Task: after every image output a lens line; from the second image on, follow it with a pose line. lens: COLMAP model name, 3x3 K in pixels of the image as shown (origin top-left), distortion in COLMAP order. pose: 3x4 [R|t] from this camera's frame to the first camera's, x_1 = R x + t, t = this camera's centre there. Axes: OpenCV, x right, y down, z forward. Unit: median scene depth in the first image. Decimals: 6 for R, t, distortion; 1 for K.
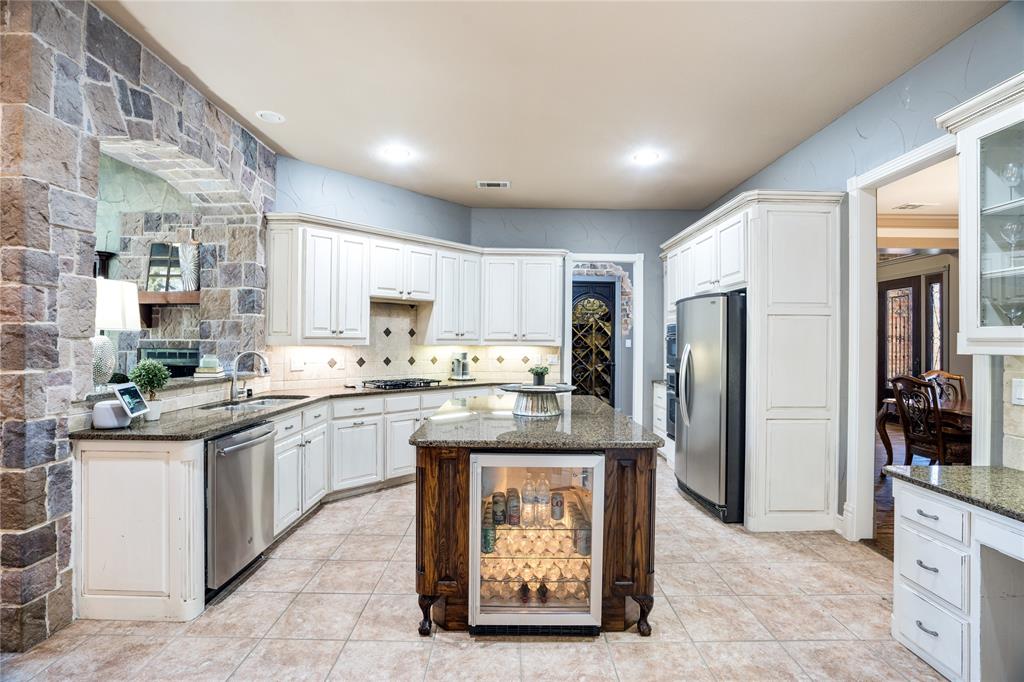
lens RADIAL K [[475.5, 0, 514.8], [0, 475.5, 341.2], [0, 0, 1]] dist [-0.014445, 0.000632]
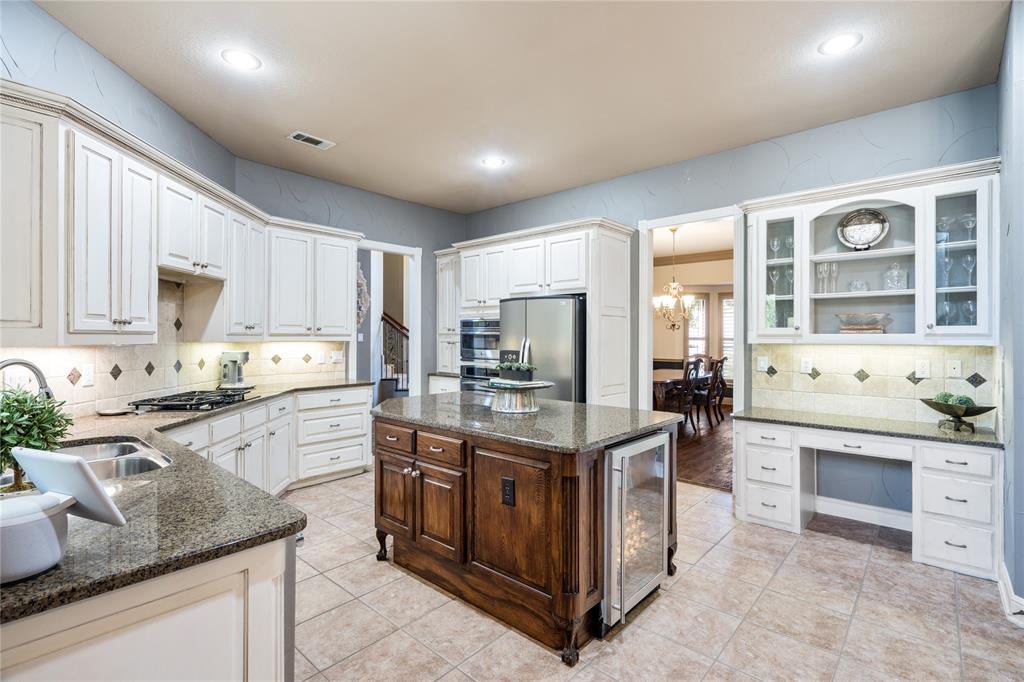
lens RADIAL K [[472.1, 0, 508.8], [0, 472.1, 344.5], [0, 0, 1]] dist [0.000950, 0.000627]
pose [[0.684584, -0.017541, 0.728723, -0.401466], [0.002129, 0.999754, 0.022064, -0.003201], [-0.728931, -0.013553, 0.684453, 0.209478]]
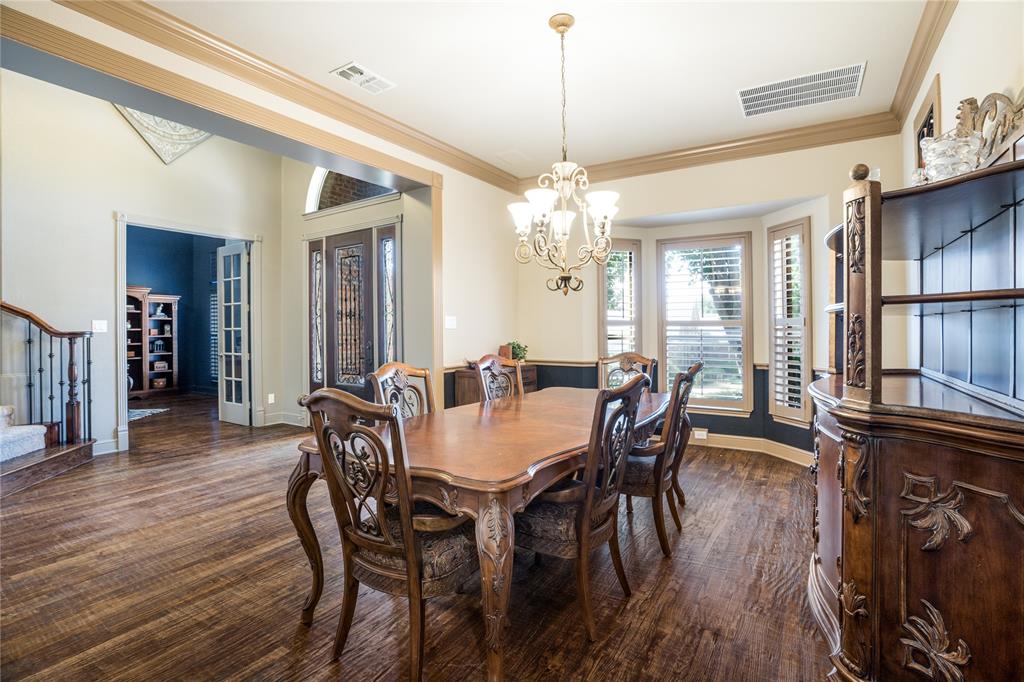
lens RADIAL K [[484.4, 0, 513.0], [0, 484.4, 329.1], [0, 0, 1]] dist [-0.063052, 0.000089]
pose [[0.549017, -0.013017, 0.835710, 0.513936], [0.011683, 0.999901, 0.007899, 0.020162], [-0.835730, 0.005427, 0.549114, 0.585990]]
